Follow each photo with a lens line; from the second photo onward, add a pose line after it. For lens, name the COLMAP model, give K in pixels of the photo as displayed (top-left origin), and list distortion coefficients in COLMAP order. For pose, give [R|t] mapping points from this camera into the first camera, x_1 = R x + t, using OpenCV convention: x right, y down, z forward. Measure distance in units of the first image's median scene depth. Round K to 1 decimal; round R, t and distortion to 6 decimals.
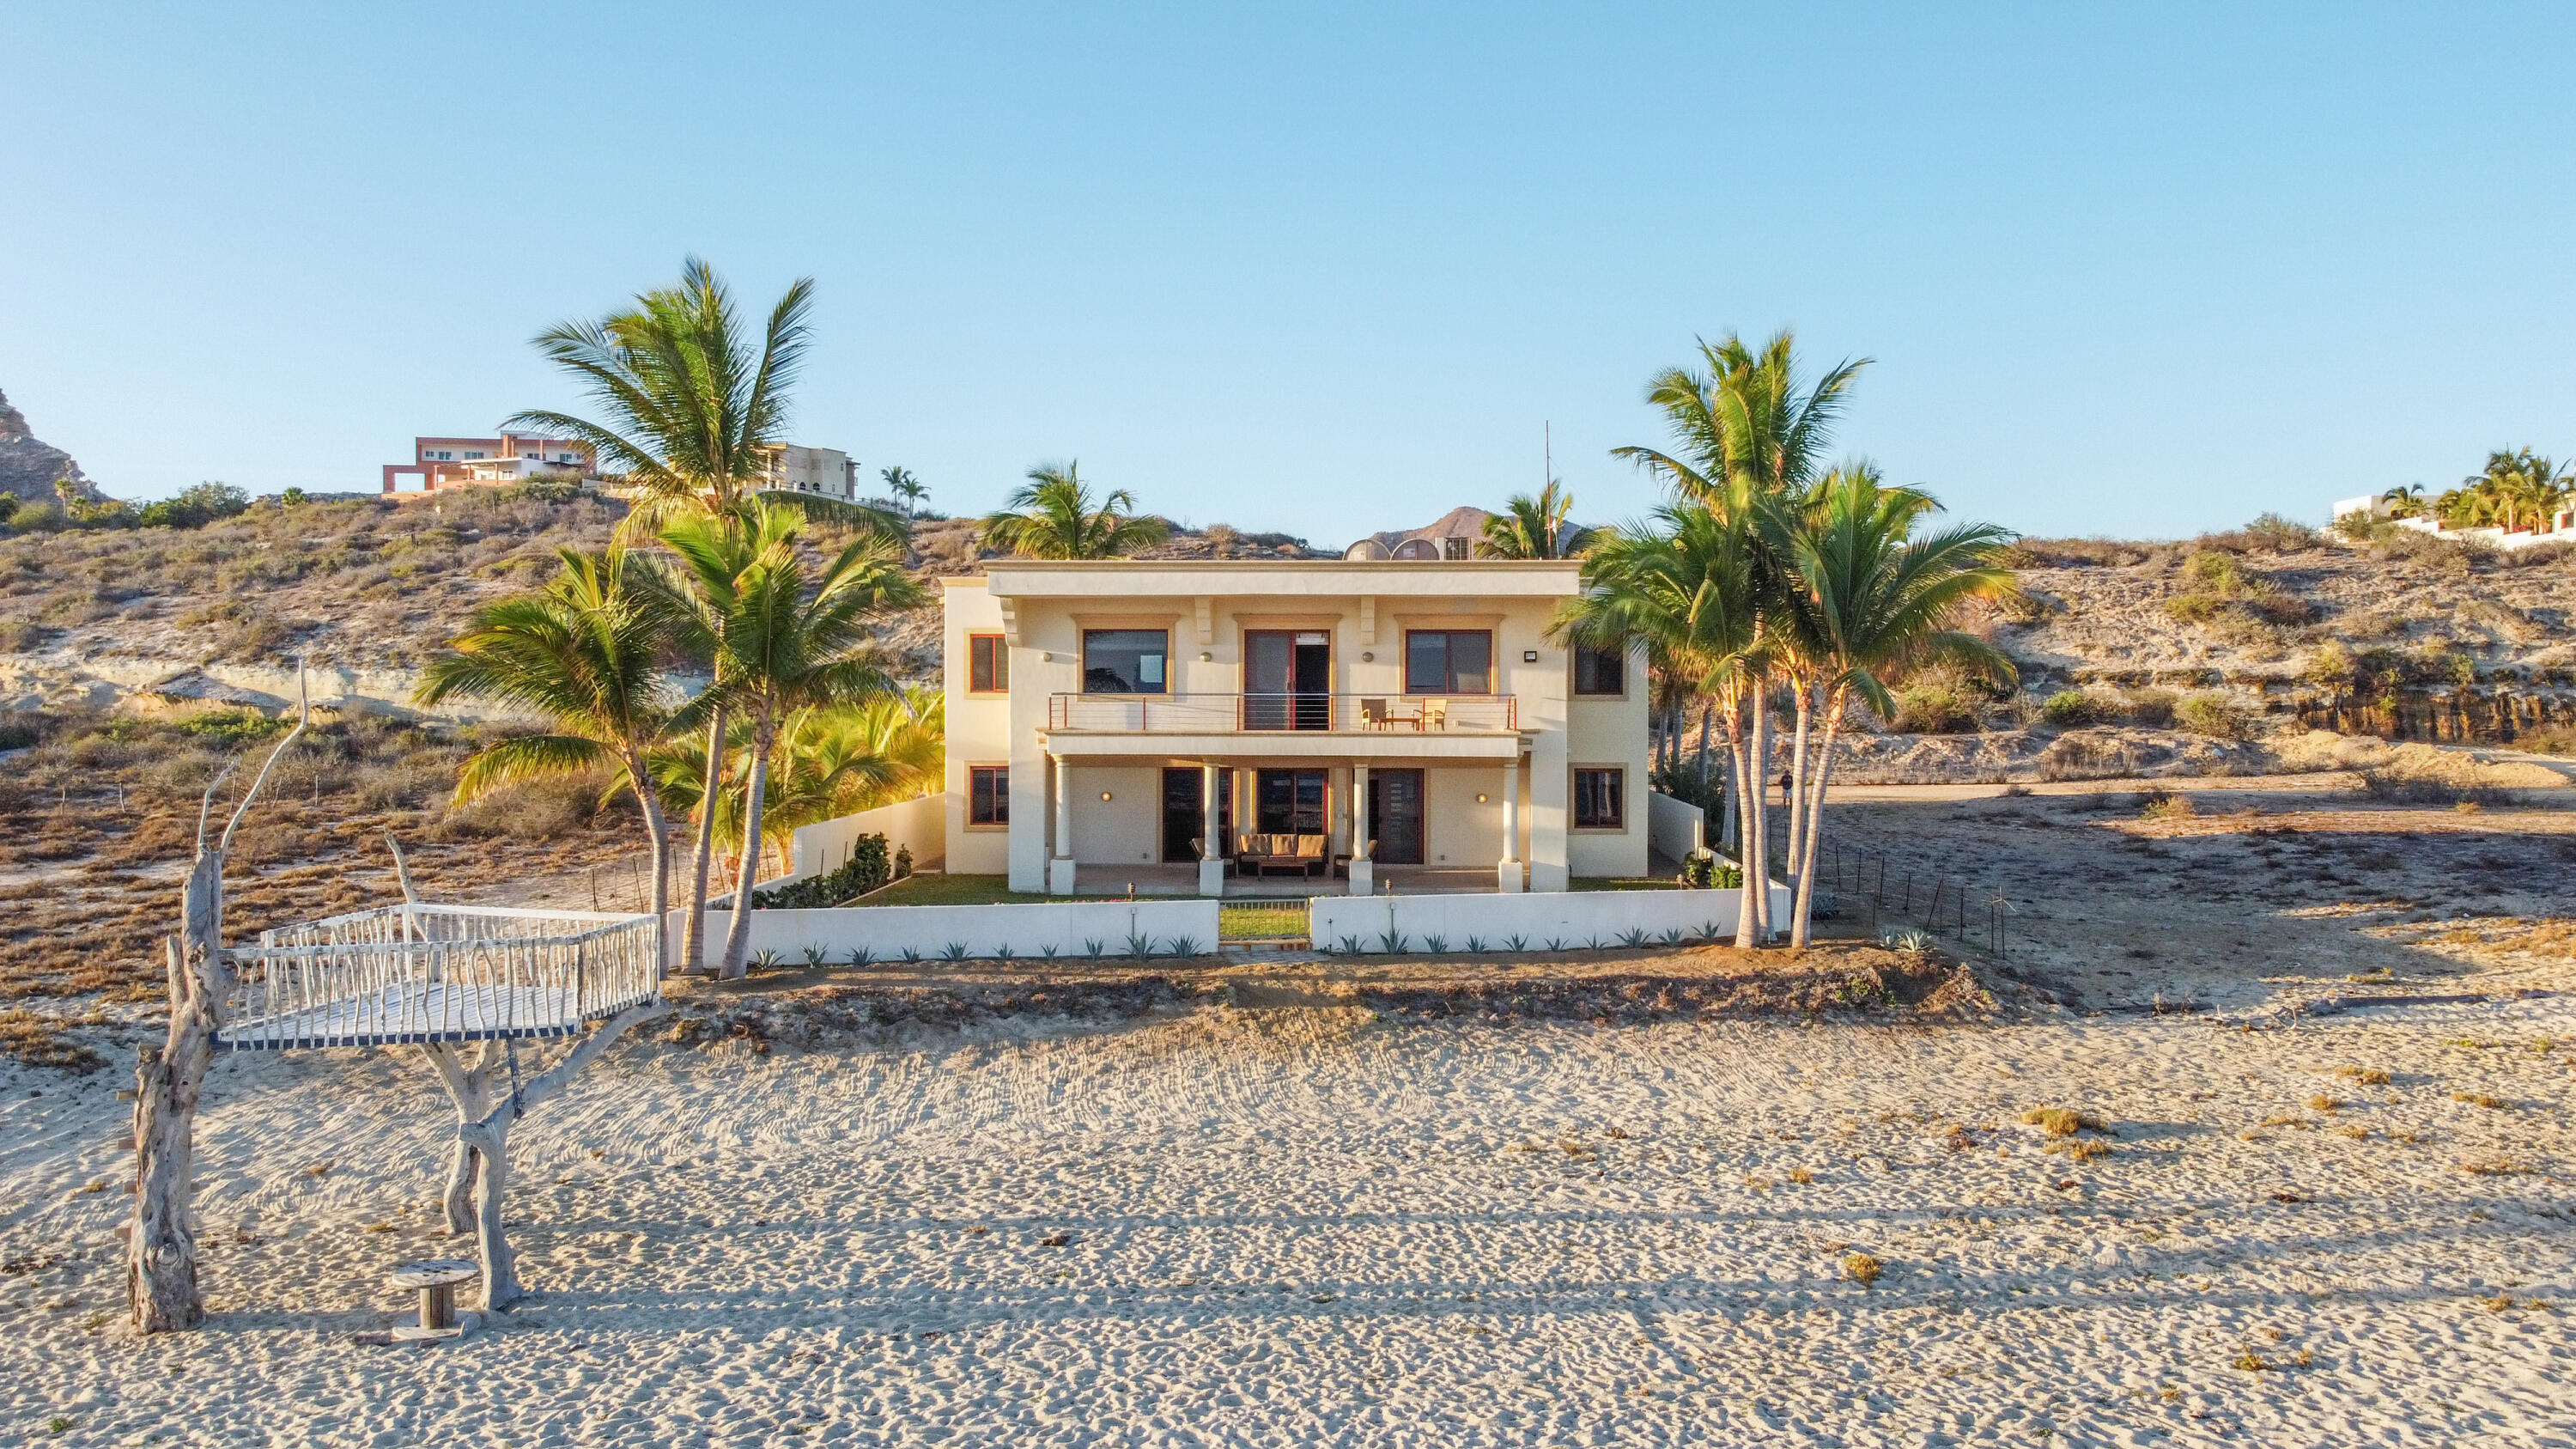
lens RADIAL K [[1958.7, 0, 1293.5], [0, 1958.7, 725.7], [0, 0, 1]] dist [-0.001481, -0.001780]
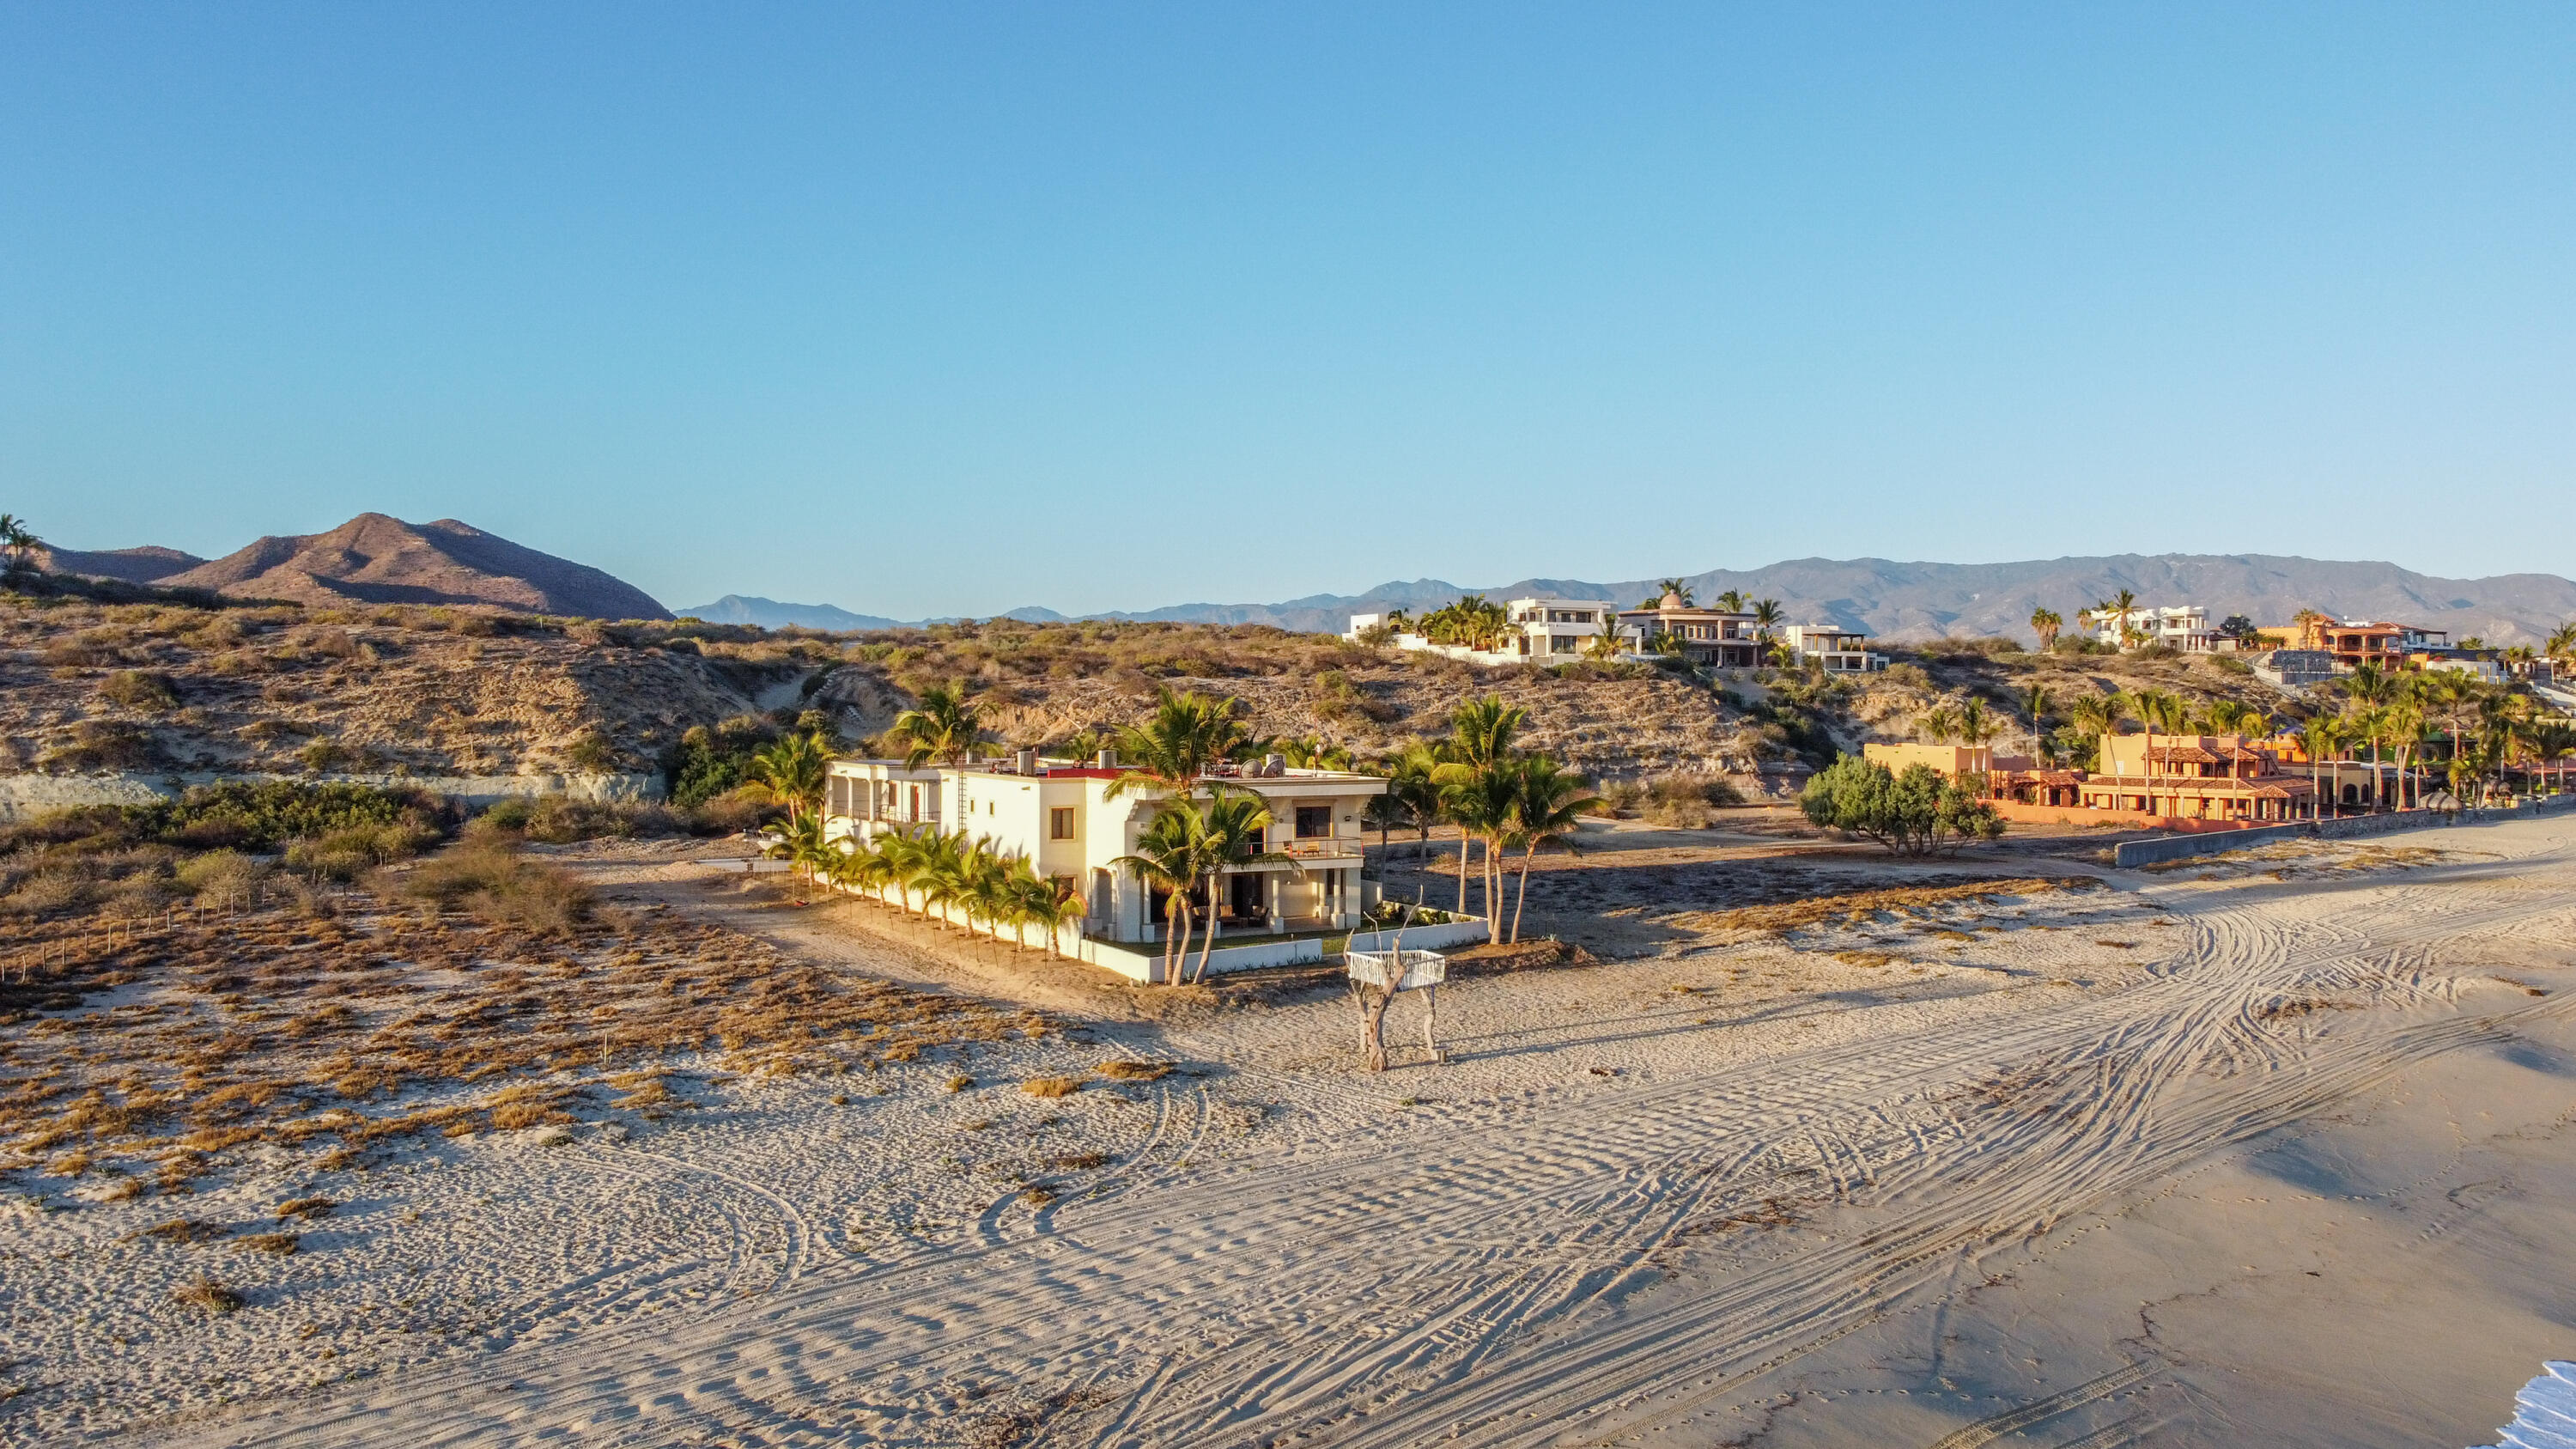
lens RADIAL K [[1958.7, 0, 1293.0], [0, 1958.7, 722.2], [0, 0, 1]] dist [-0.001481, -0.001780]
pose [[0.854857, -0.006290, 0.518826, -0.945077], [0.010973, 0.999922, -0.005957, -0.116362], [-0.518748, 0.010786, 0.854859, -0.738900]]
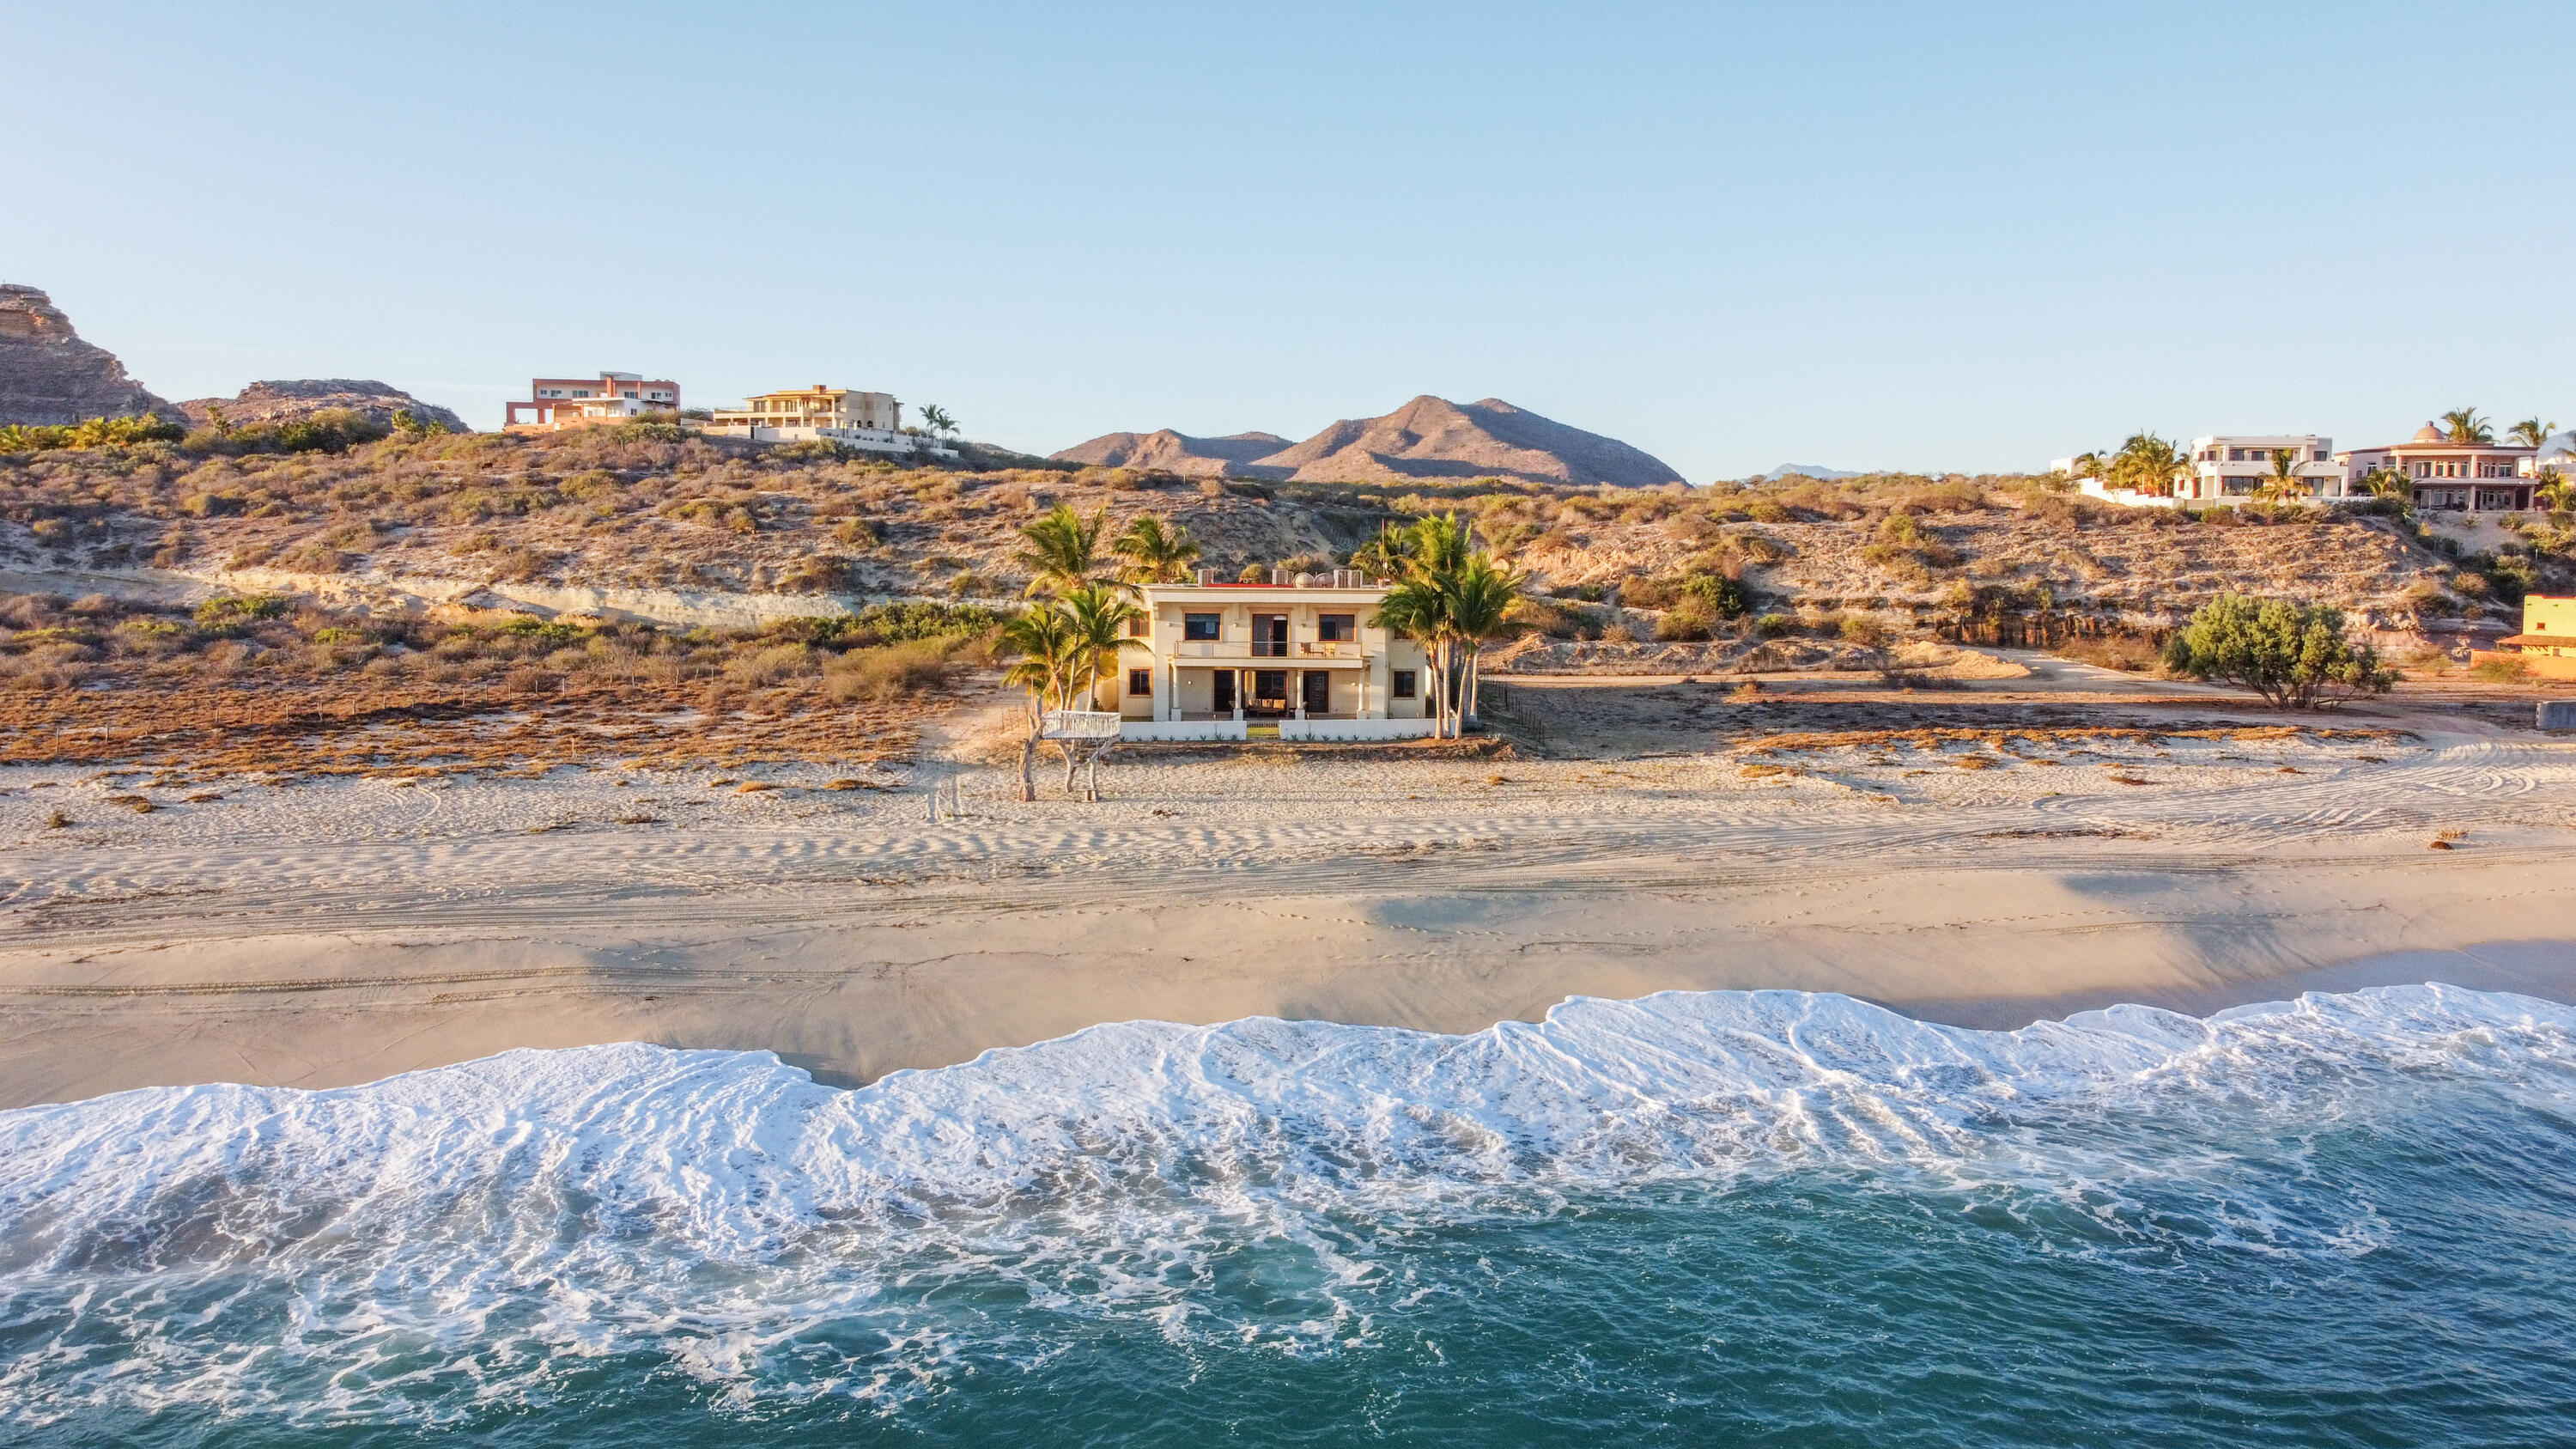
lens RADIAL K [[1958.7, 0, 1289.7], [0, 1958.7, 728.3], [0, 0, 1]] dist [-0.001481, -0.001780]
pose [[0.999840, 0.003338, 0.017581, -0.018824], [-0.004419, 0.998080, 0.061777, -0.051738], [-0.017341, -0.061845, 0.997935, -1.275937]]
